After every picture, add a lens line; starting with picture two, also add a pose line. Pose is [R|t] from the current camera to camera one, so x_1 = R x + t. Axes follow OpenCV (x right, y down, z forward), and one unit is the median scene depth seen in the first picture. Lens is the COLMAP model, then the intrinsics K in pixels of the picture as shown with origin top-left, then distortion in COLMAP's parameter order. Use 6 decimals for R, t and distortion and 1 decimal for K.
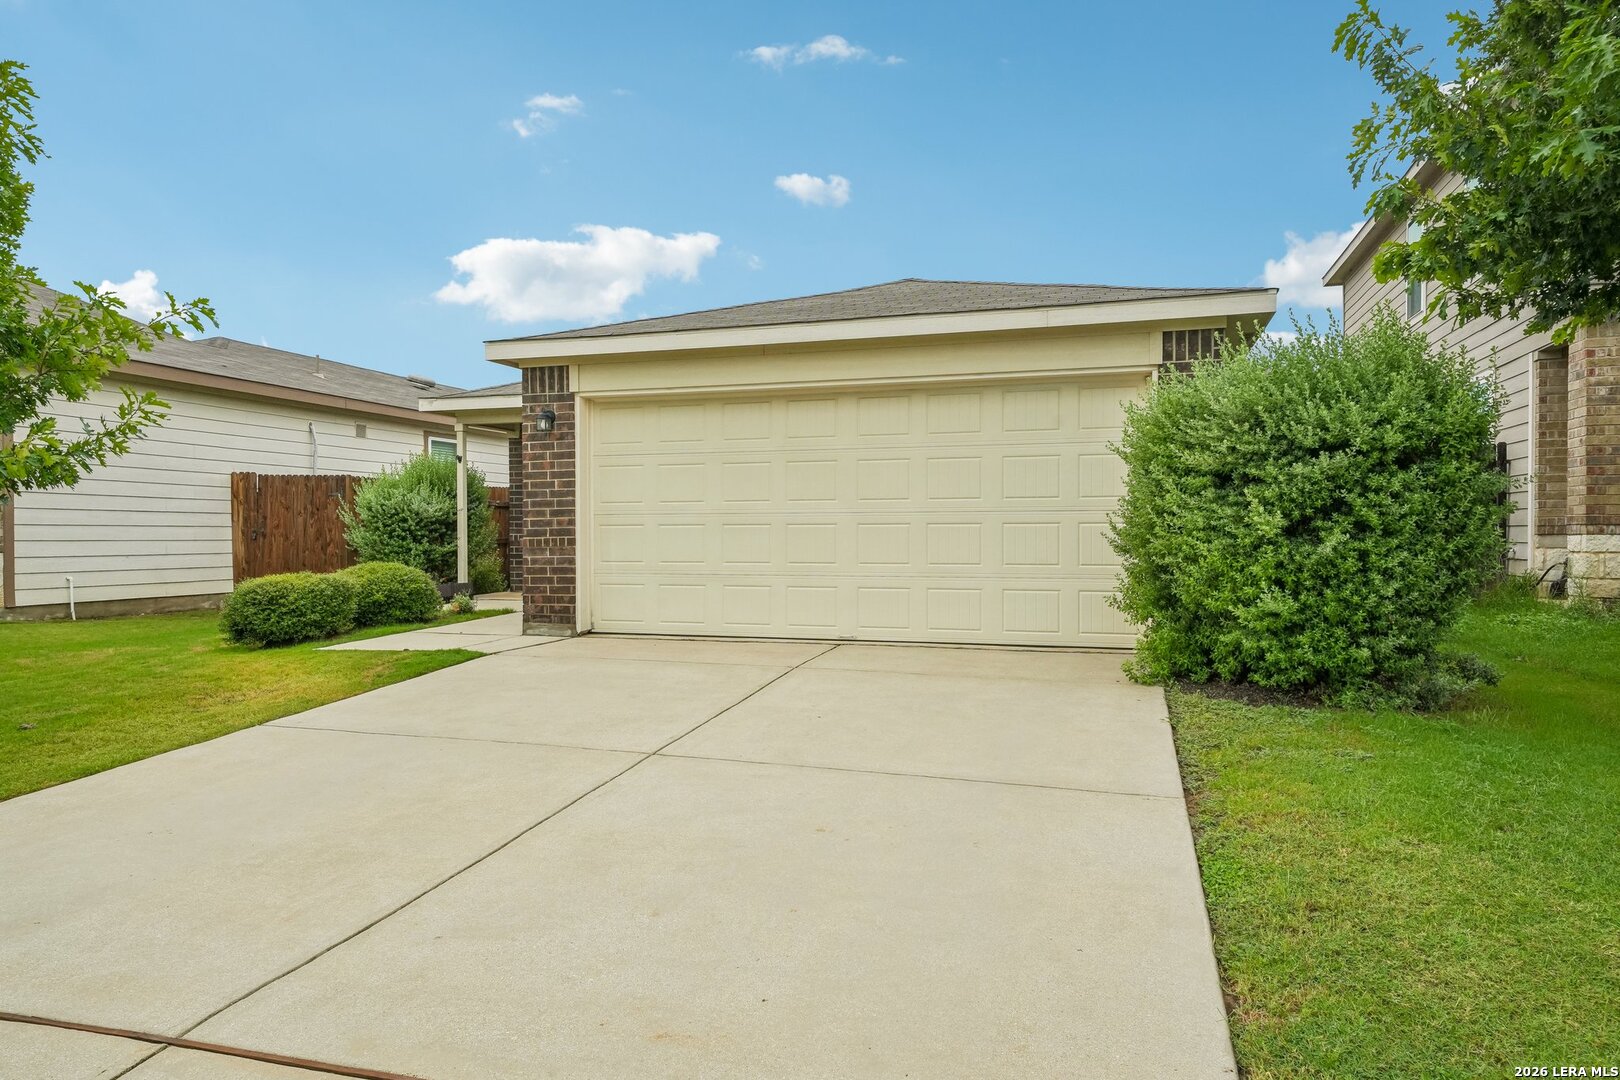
lens RADIAL K [[1032.7, 0, 810.0], [0, 1032.7, 540.0], [0, 0, 1]] dist [0.031580, 0.001814]
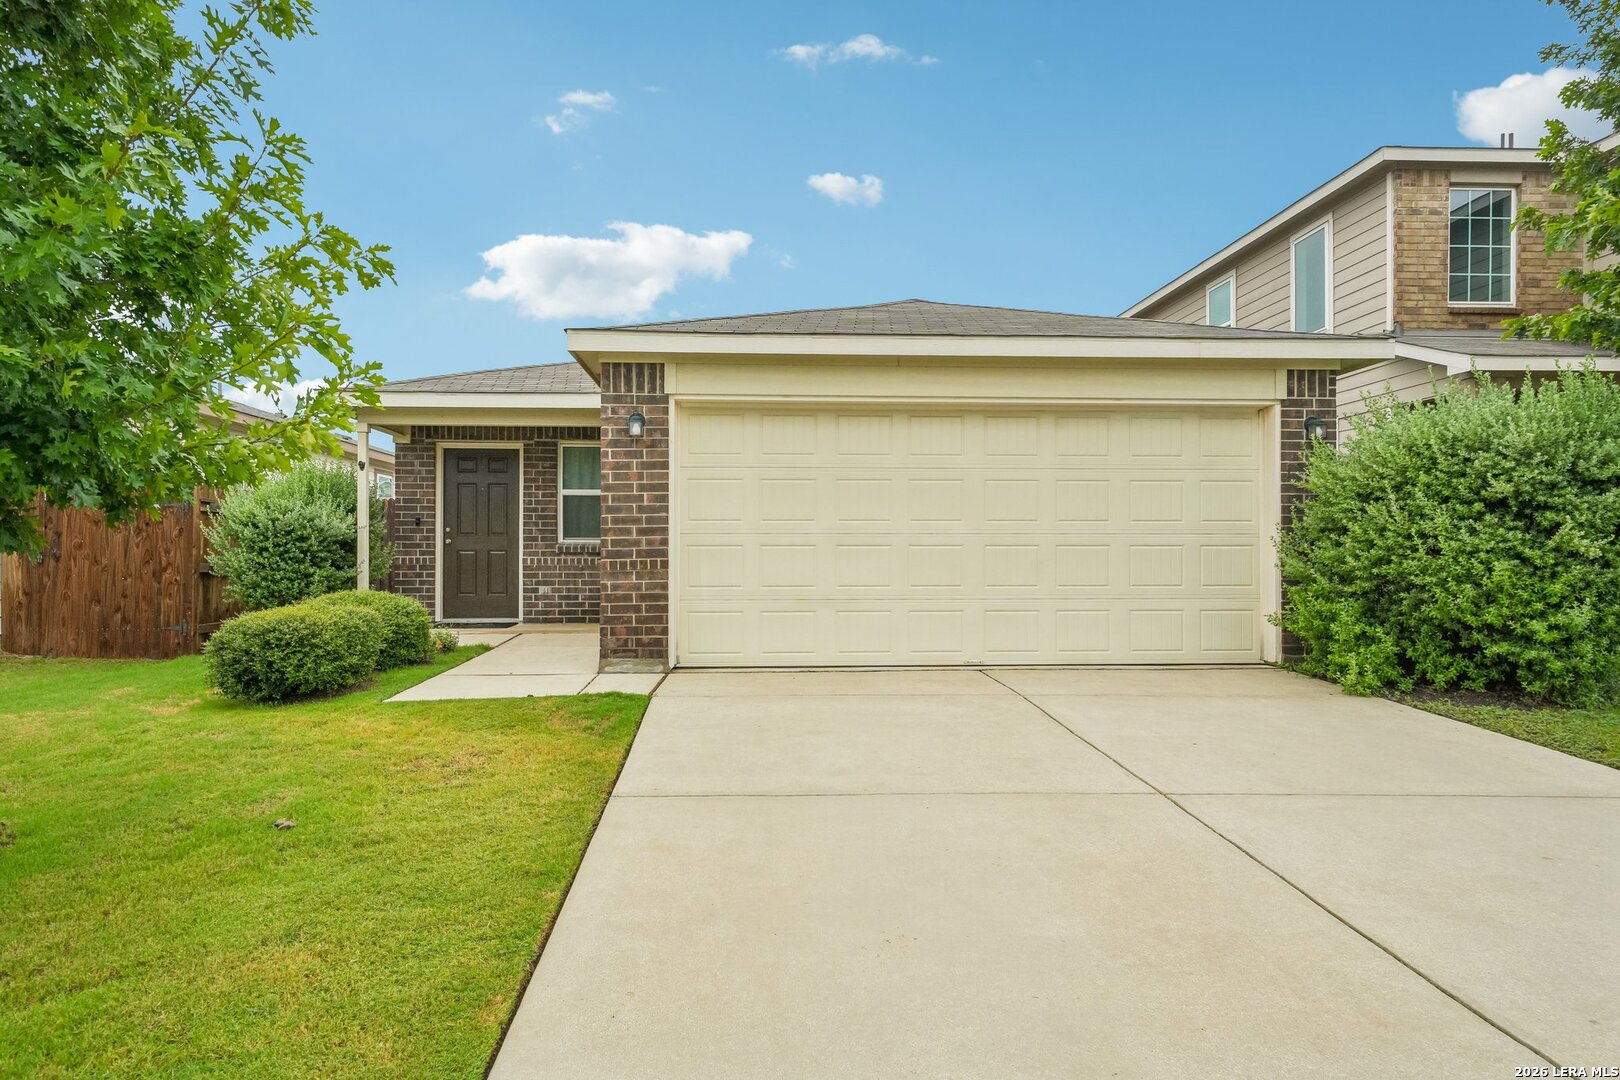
lens RADIAL K [[1032.7, 0, 810.0], [0, 1032.7, 540.0], [0, 0, 1]] dist [0.031580, 0.001814]
pose [[0.933660, 0.007027, 0.358092, -0.426593], [0.001664, 0.999712, -0.023958, 0.002405], [-0.358157, 0.022964, 0.933379, 0.138606]]
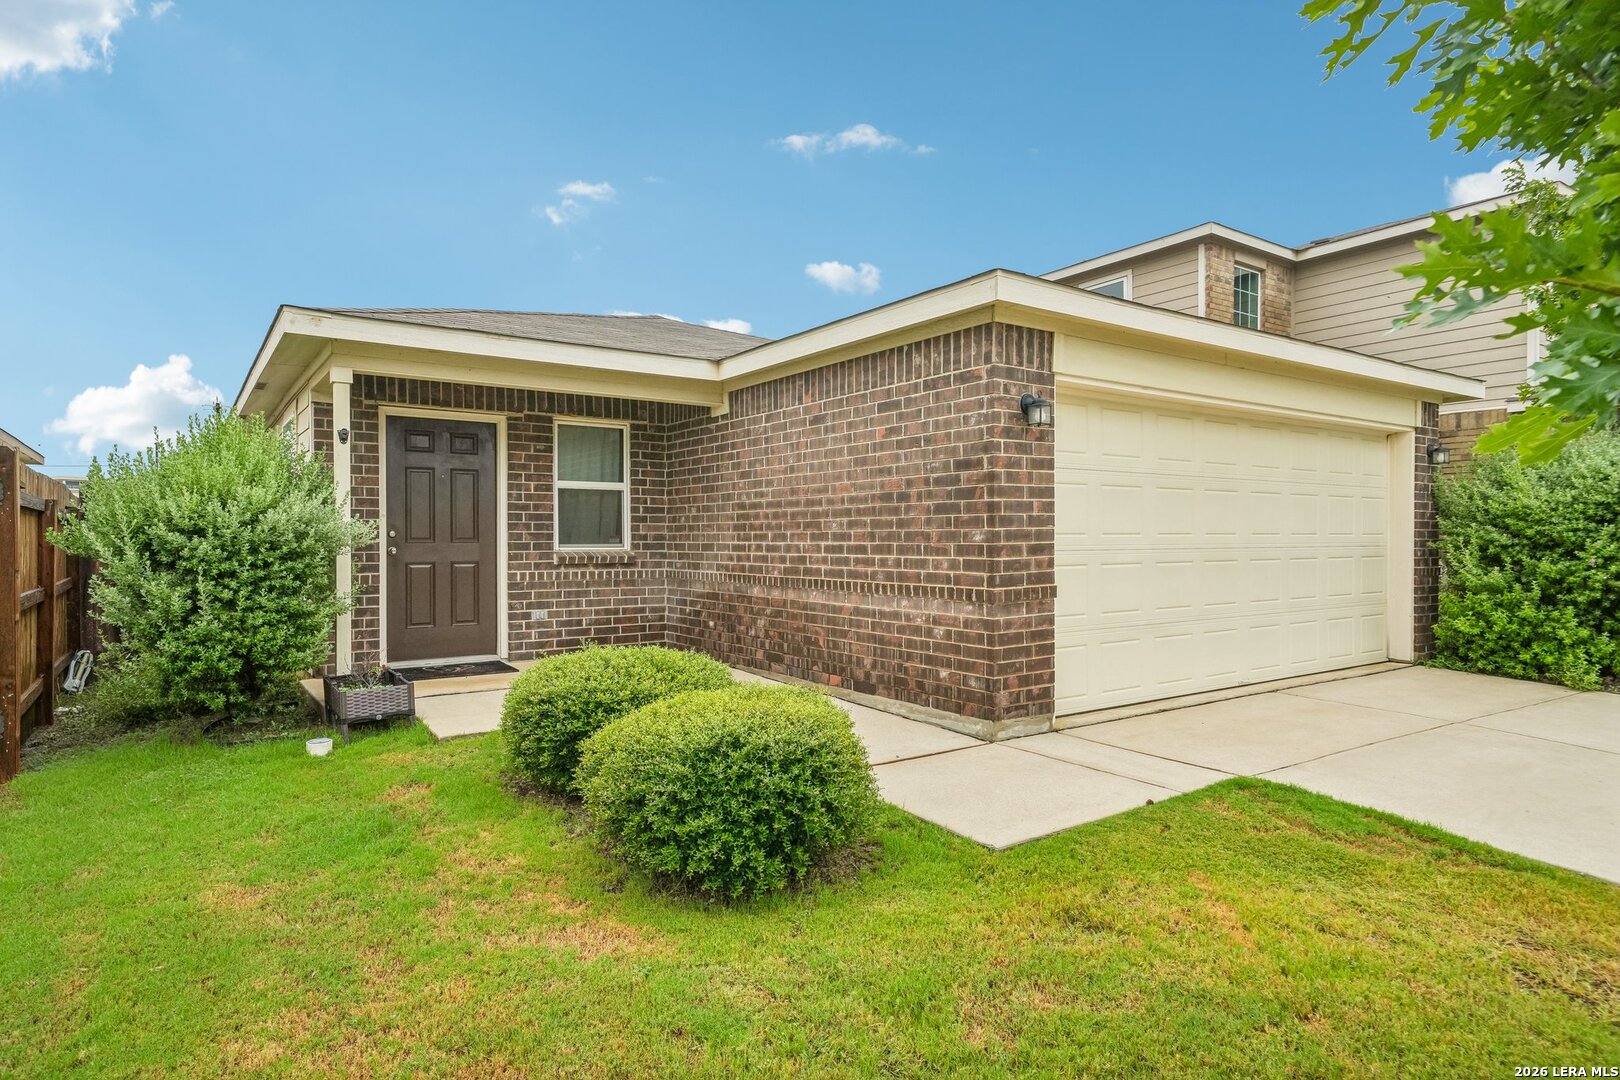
lens RADIAL K [[907.4, 0, 816.8], [0, 907.4, 541.7], [0, 0, 1]] dist [0.027169, 0.000185]
pose [[0.609264, -0.002073, 0.792965, -0.794245], [0.008375, 0.999958, -0.003821, -0.030017], [-0.792924, 0.008969, 0.609255, 0.753450]]
